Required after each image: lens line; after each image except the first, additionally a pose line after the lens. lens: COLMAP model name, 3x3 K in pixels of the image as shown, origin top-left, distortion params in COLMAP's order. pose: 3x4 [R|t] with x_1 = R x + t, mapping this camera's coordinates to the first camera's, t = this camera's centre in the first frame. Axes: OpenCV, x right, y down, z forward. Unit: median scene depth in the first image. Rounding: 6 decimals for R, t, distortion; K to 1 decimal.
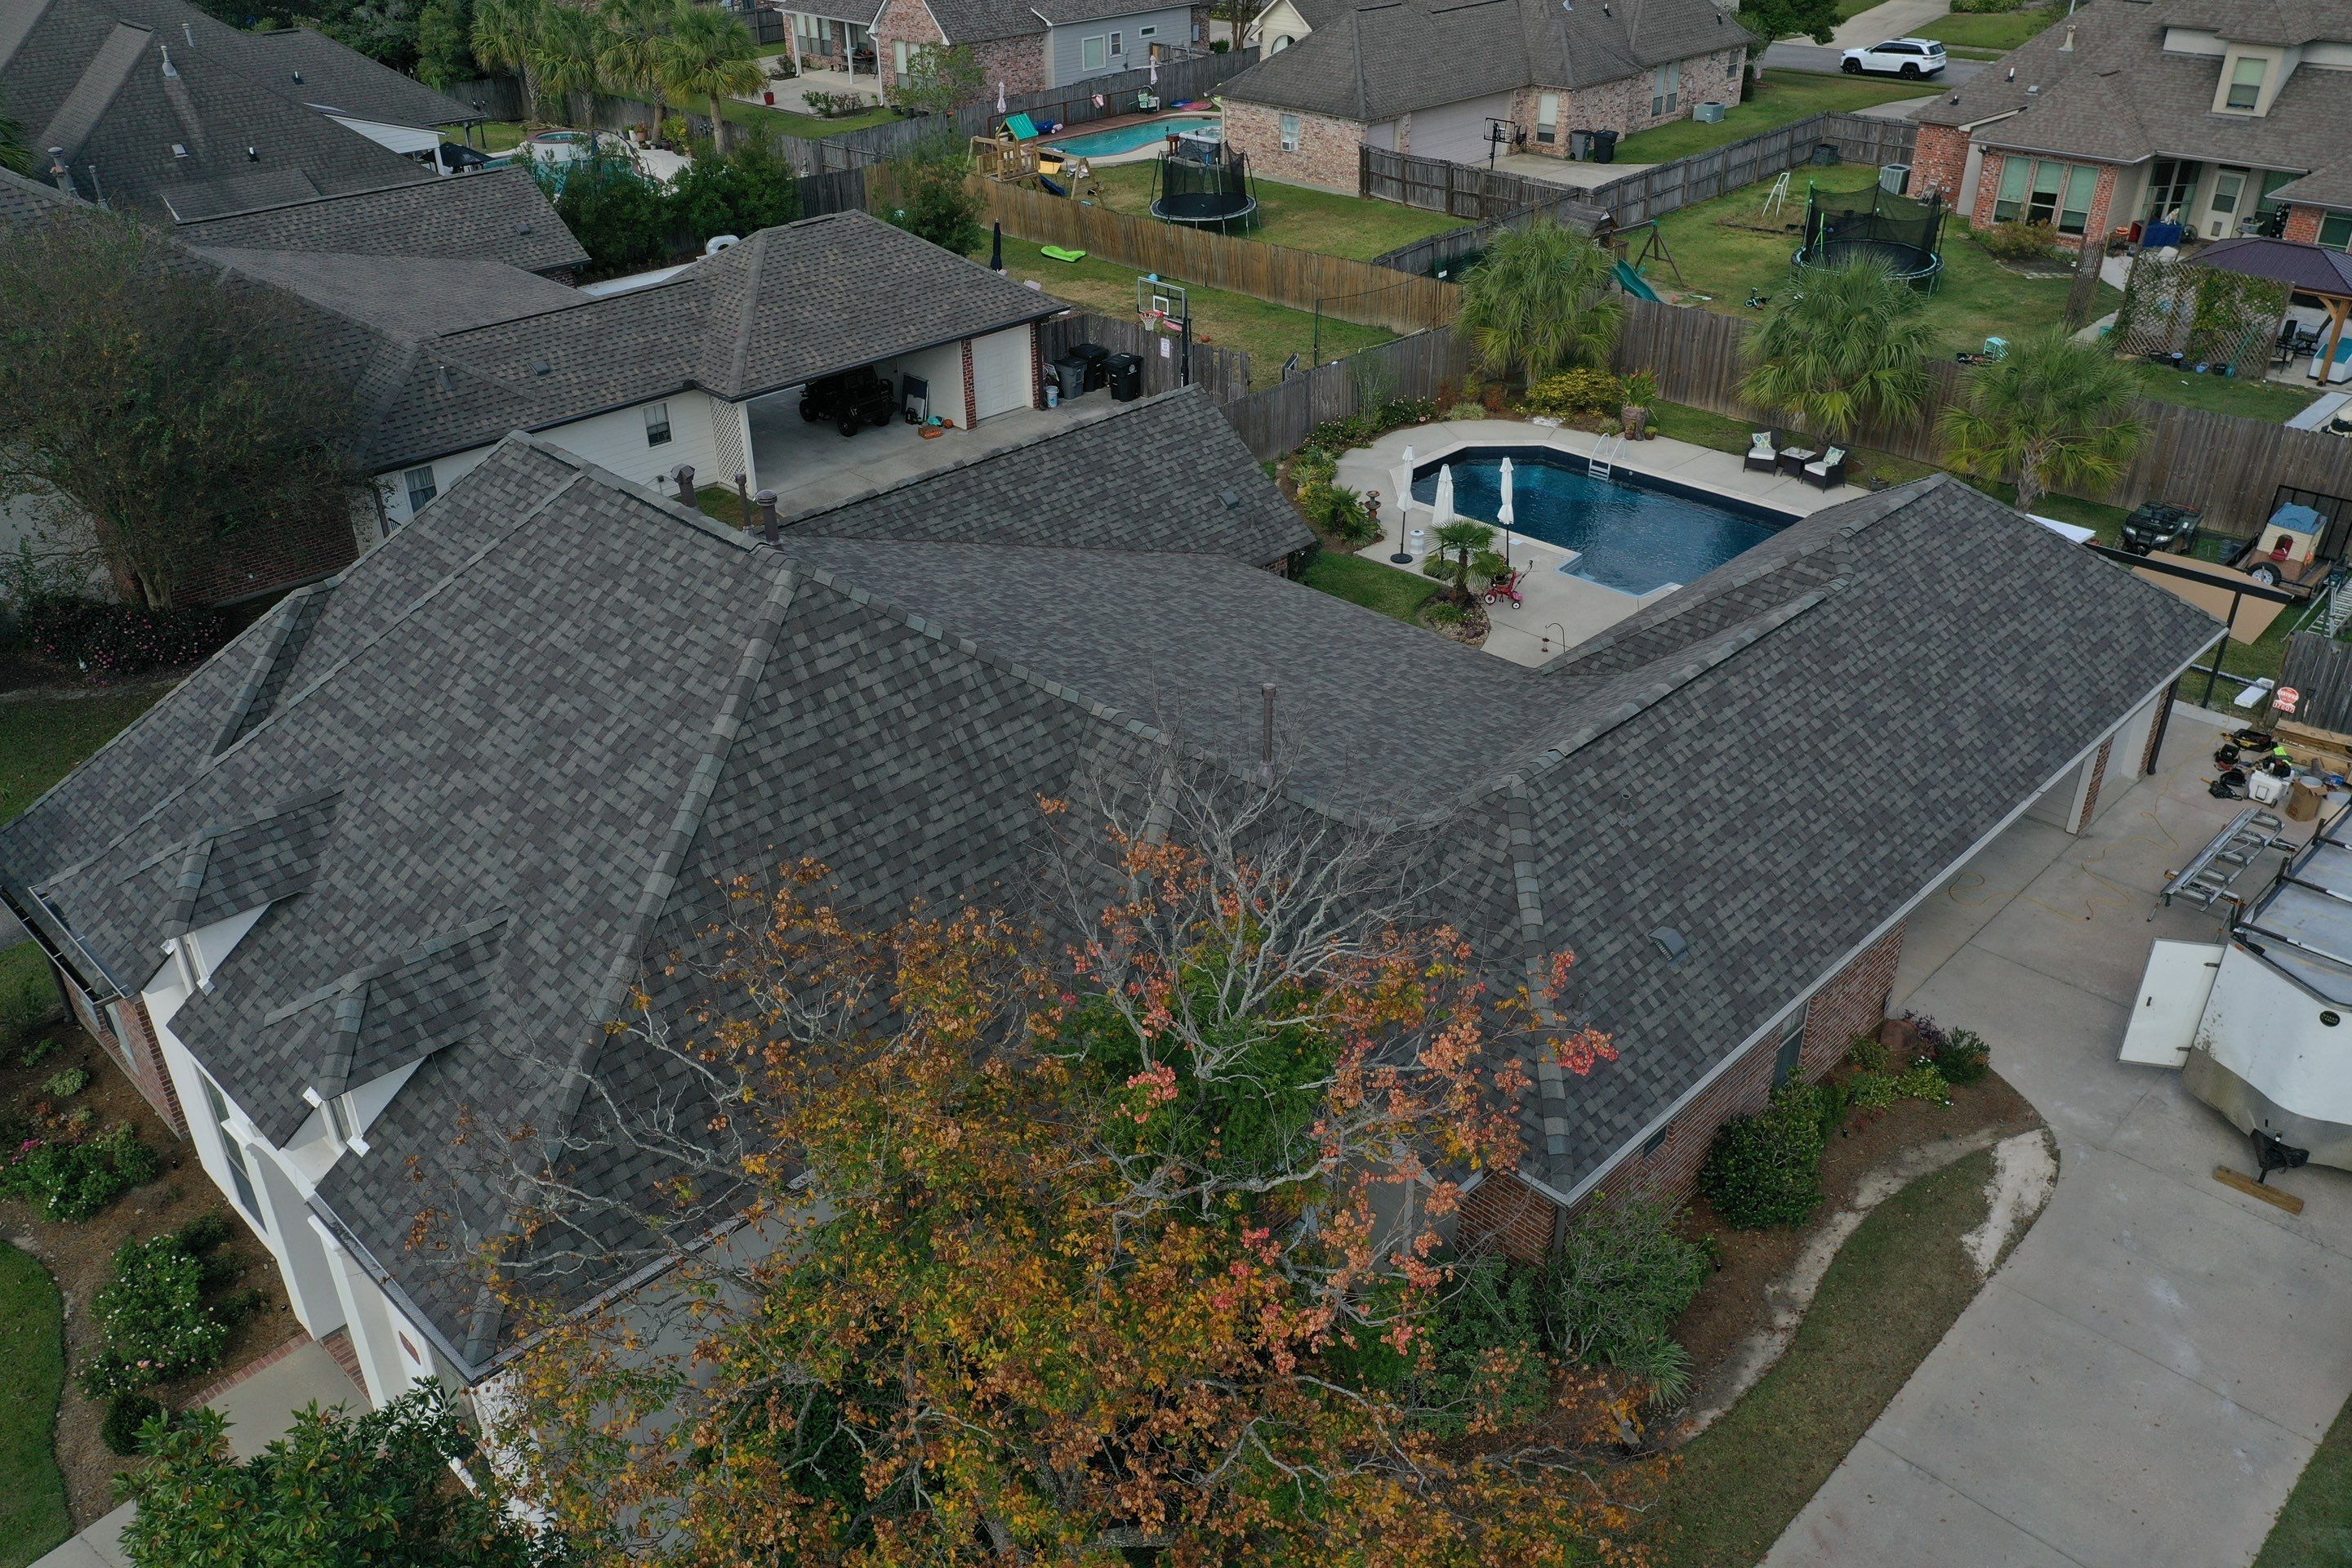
lens RADIAL K [[1842.4, 0, 1169.6], [0, 1842.4, 790.4], [0, 0, 1]] dist [0.024896, -0.005469]
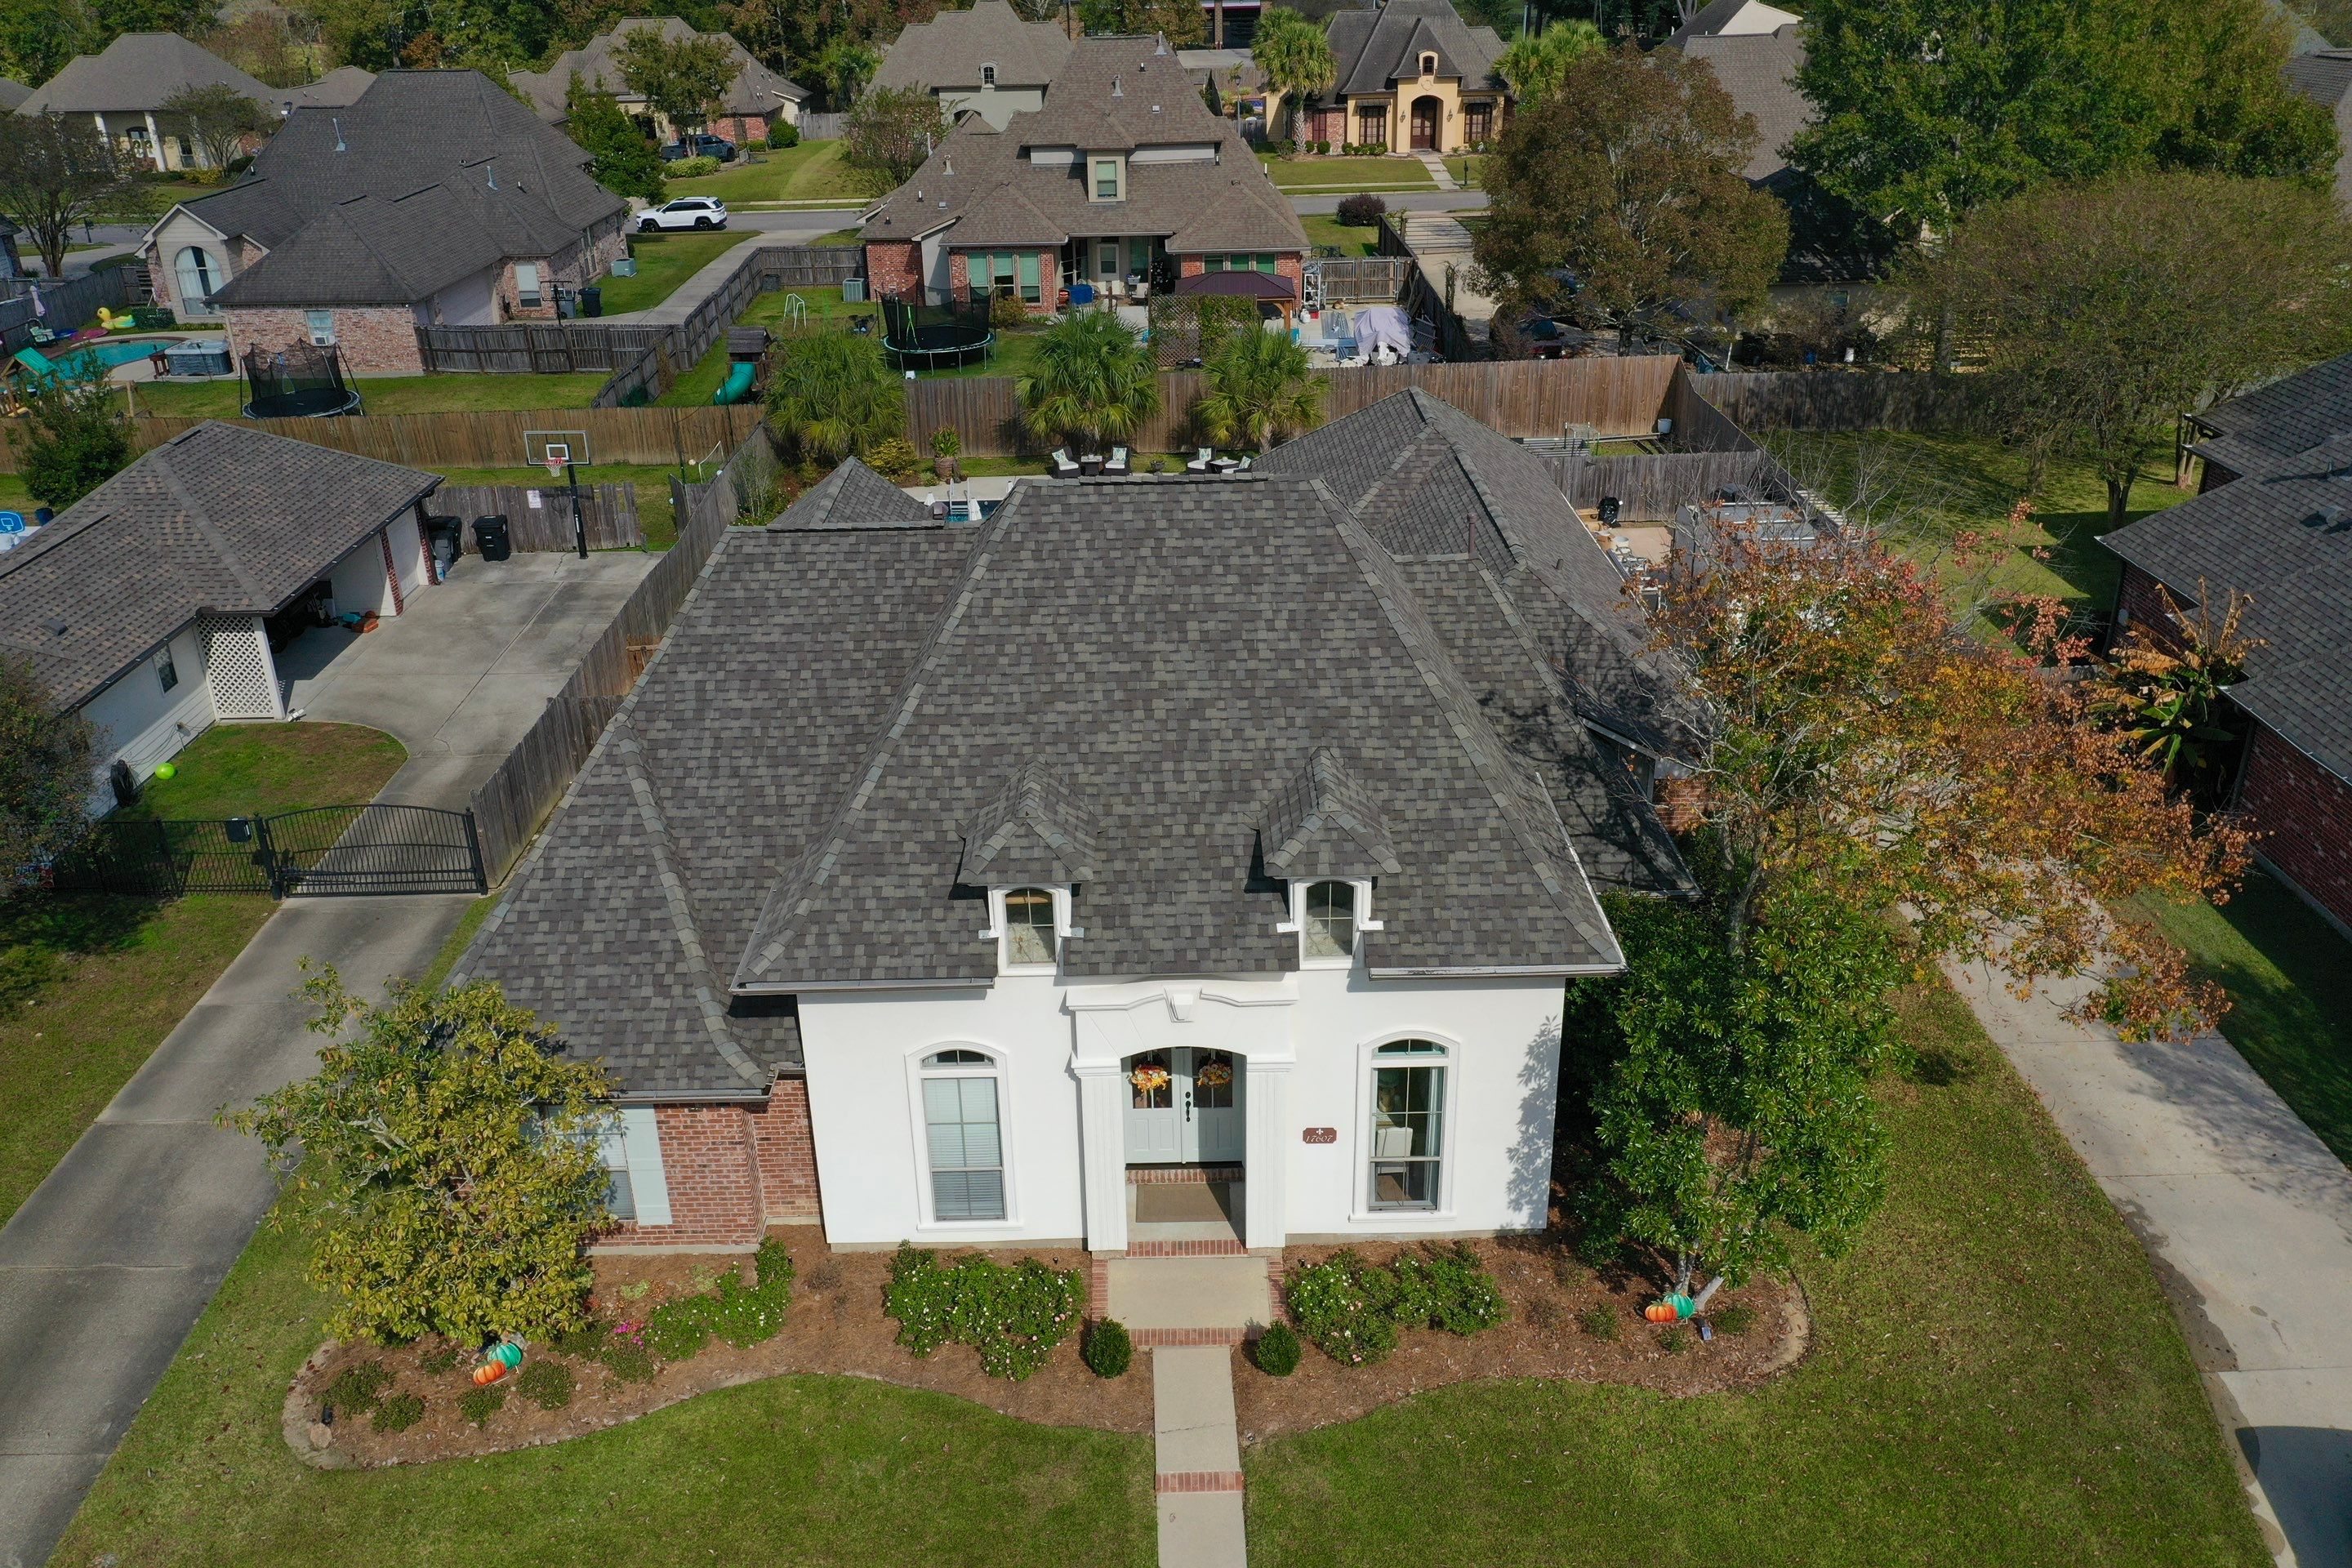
lens RADIAL K [[1849.4, 0, 1168.7], [0, 1849.4, 784.1], [0, 0, 1]] dist [0.014404, 0.001382]
pose [[0.704680, -0.304625, 0.640805, -0.678905], [0.367667, 0.929205, 0.037408, -0.000658], [-0.606834, 0.209242, 0.766792, 0.035409]]
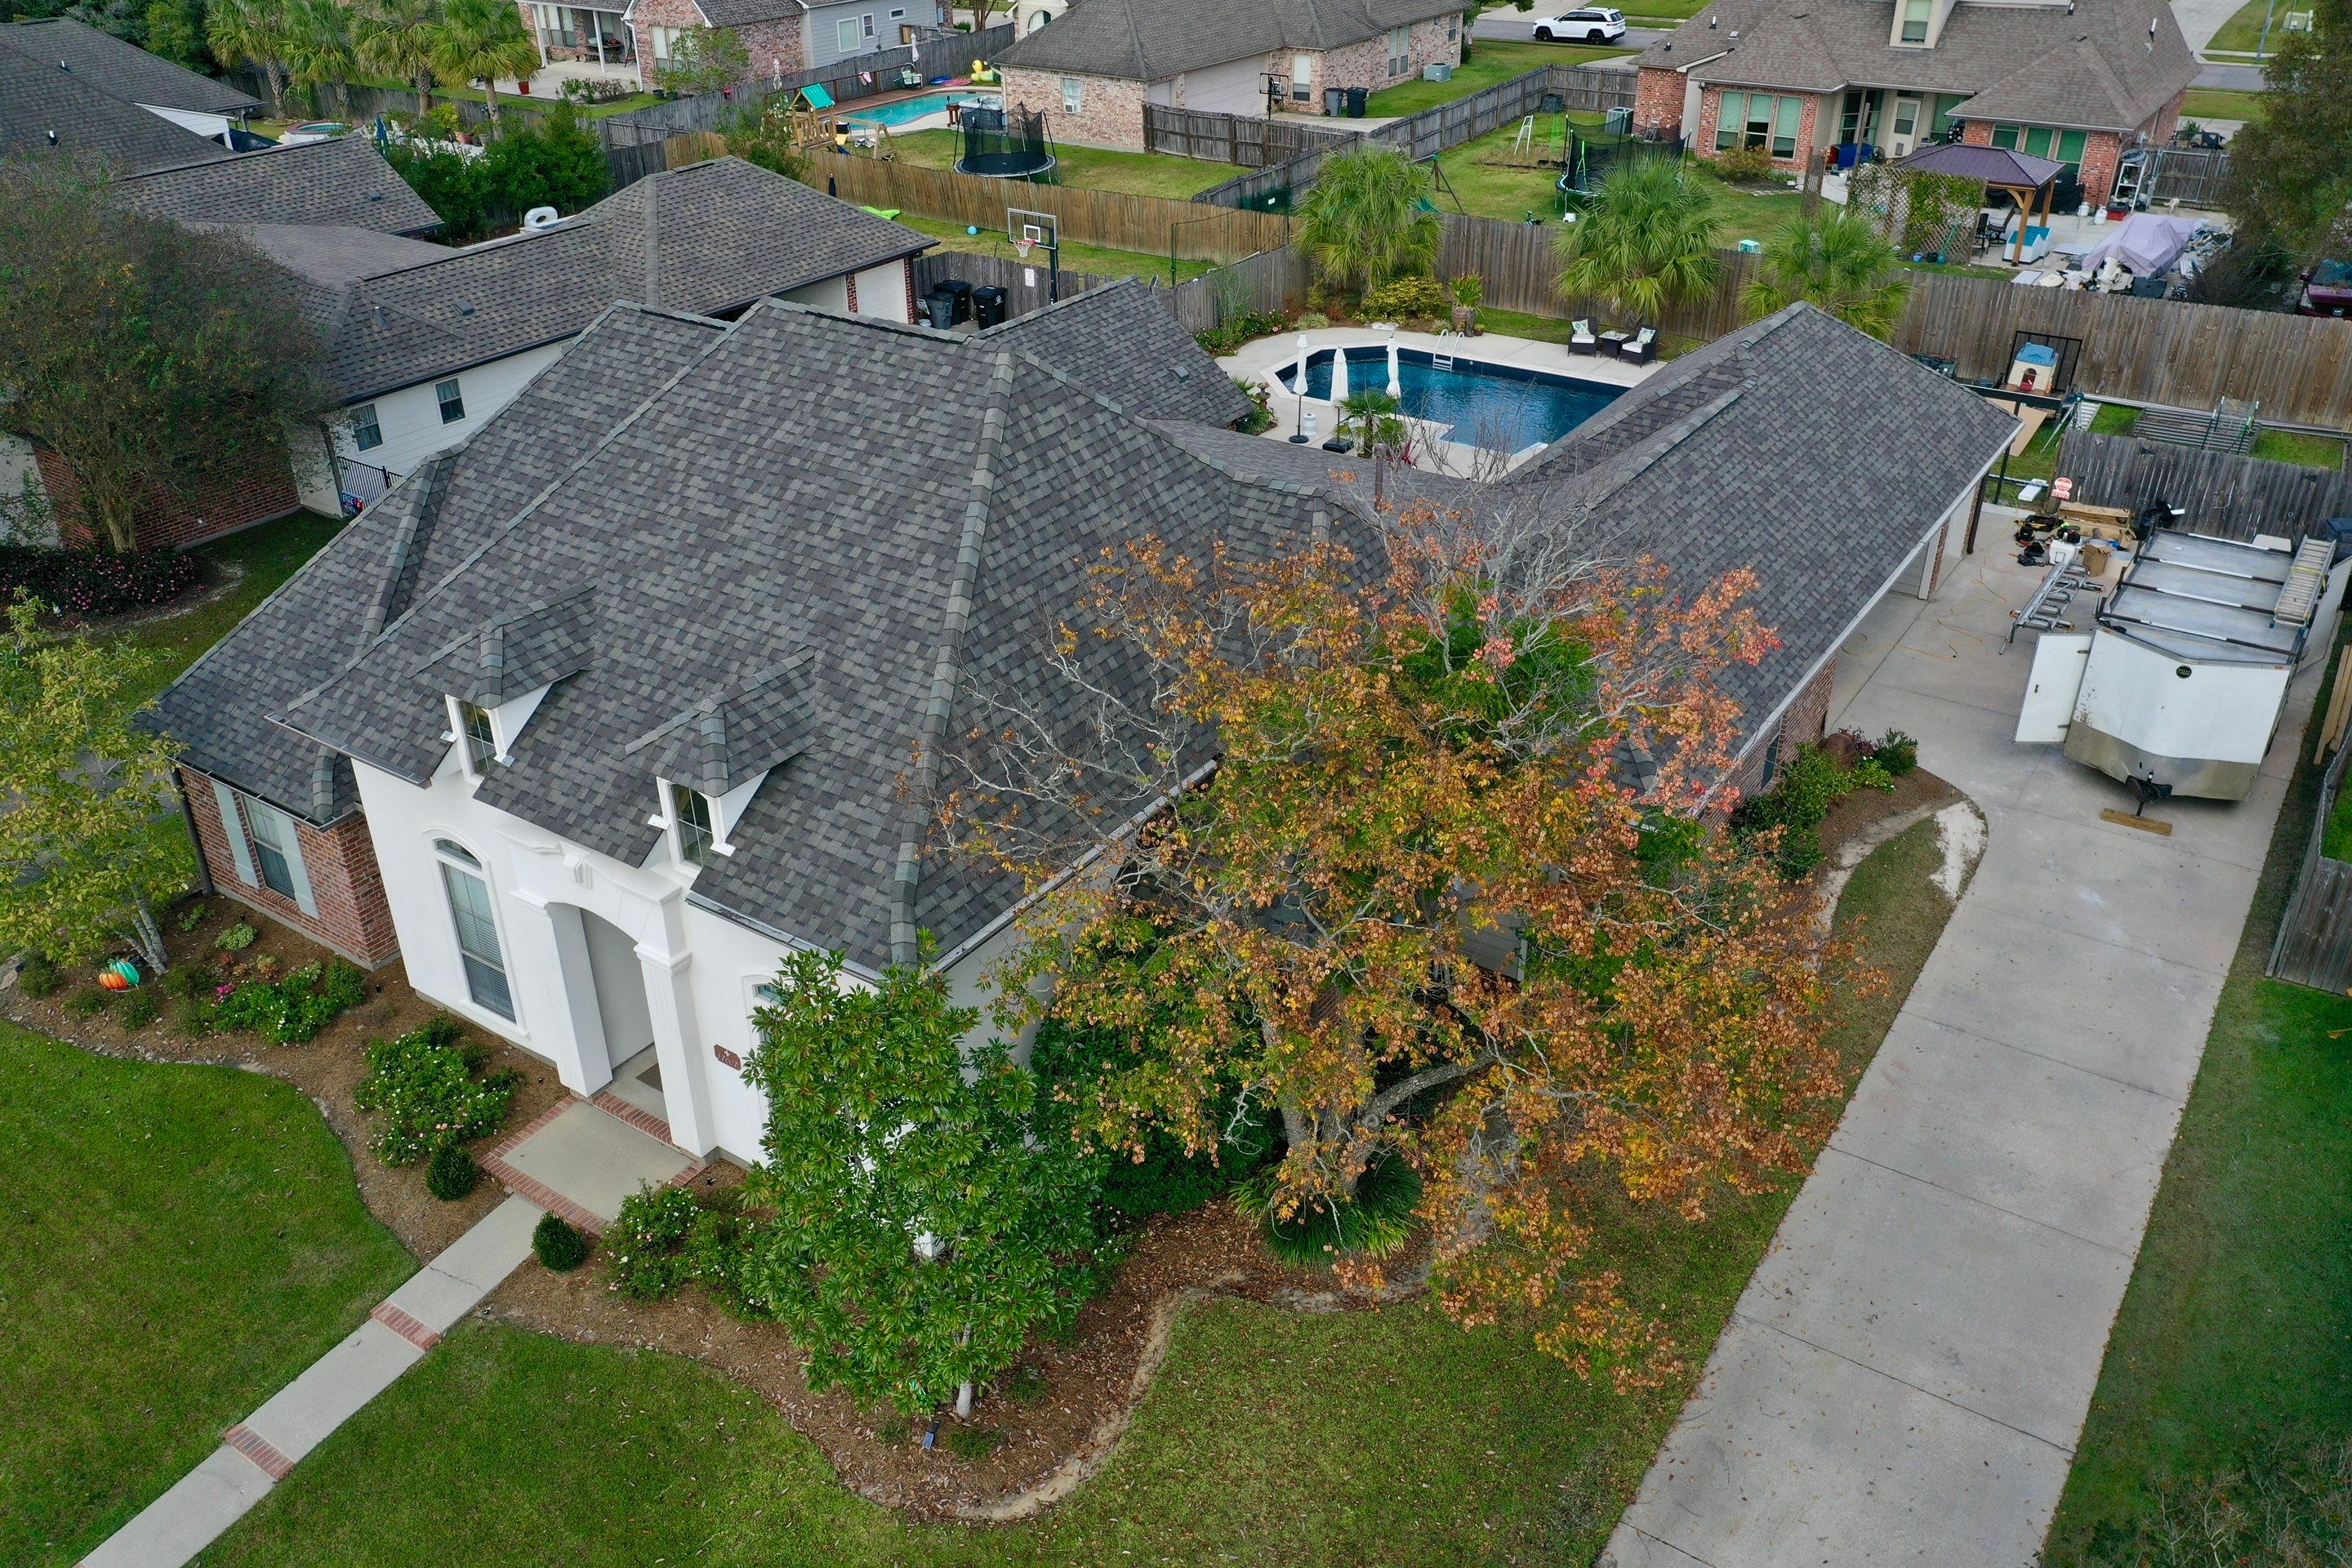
lens RADIAL K [[1849.4, 0, 1168.7], [0, 1849.4, 784.1], [0, 0, 1]] dist [0.014404, 0.001382]
pose [[0.983216, -0.089690, 0.158877, -0.174625], [0.091468, 0.995800, -0.003903, 0.092181], [-0.157860, 0.018370, 0.987291, -0.093655]]
